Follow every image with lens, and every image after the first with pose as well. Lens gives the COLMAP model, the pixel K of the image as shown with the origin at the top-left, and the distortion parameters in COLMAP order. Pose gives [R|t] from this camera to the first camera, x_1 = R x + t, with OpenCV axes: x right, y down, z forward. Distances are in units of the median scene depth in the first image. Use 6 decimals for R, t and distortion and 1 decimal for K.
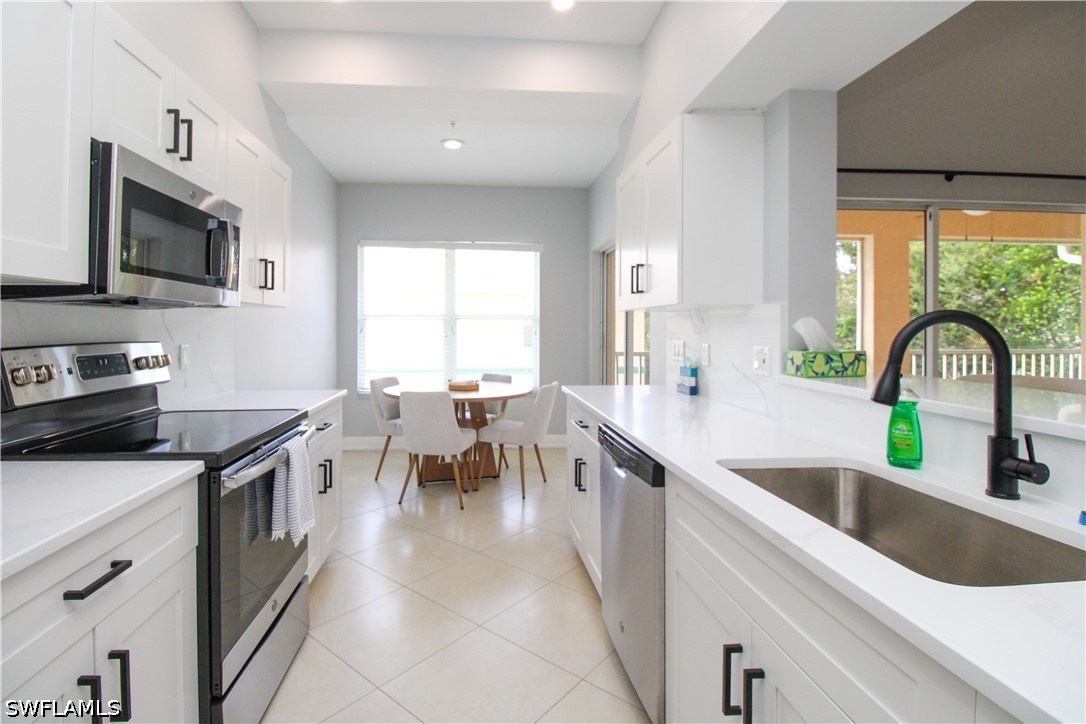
lens RADIAL K [[524.6, 0, 503.4], [0, 524.6, 333.1], [0, 0, 1]] dist [0.002233, -0.015465]
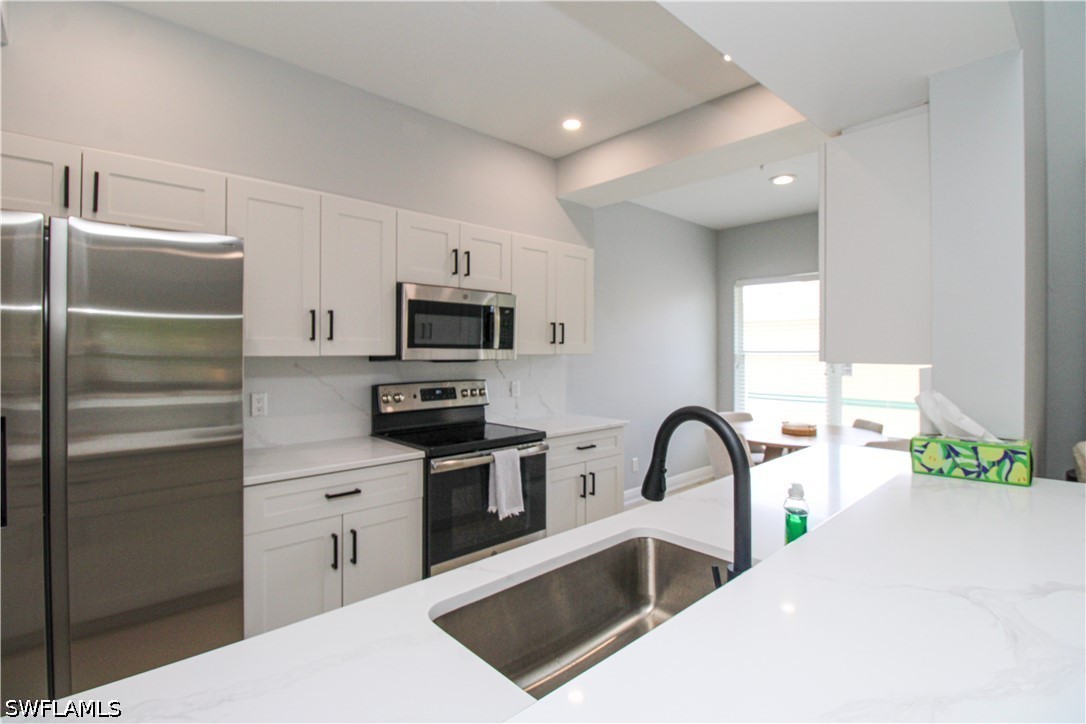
lens RADIAL K [[508.9, 0, 542.7], [0, 508.9, 349.7], [0, 0, 1]] dist [0.001988, -0.013671]
pose [[0.627333, -0.001810, -0.778749, 0.796376], [-0.008038, 0.999929, -0.008800, -0.074386], [0.778710, 0.011780, 0.627274, 0.153167]]
